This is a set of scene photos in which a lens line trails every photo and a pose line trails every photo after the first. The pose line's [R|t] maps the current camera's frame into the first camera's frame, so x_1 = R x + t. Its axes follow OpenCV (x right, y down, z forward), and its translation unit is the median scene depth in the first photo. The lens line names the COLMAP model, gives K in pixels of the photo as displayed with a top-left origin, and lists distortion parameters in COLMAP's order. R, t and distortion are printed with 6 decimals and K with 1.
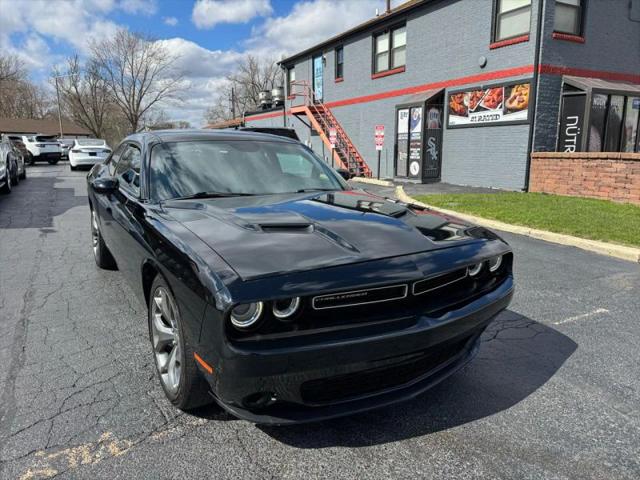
lens RADIAL K [[448.3, 0, 317.8], [0, 448.3, 244.9], [0, 0, 1]] dist [0.052008, -0.063627]
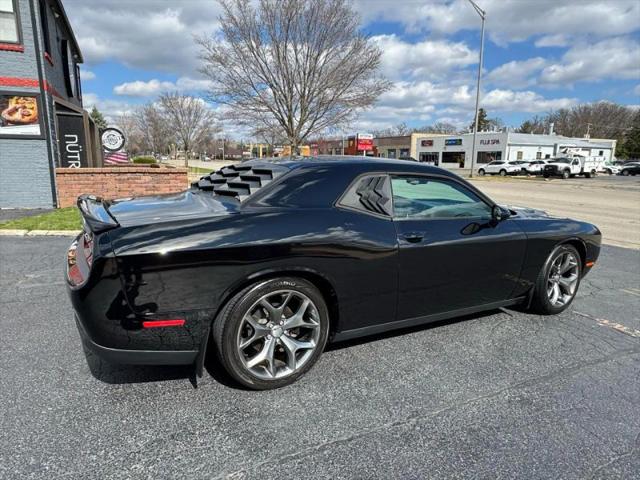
lens RADIAL K [[407.1, 0, 315.0], [0, 407.1, 244.6], [0, 0, 1]] dist [-0.002788, -0.003747]
pose [[0.033866, -0.197683, 0.979681, -0.374785], [0.196246, 0.962475, 0.187428, -0.084272], [-0.979970, 0.185911, 0.071390, 0.349796]]
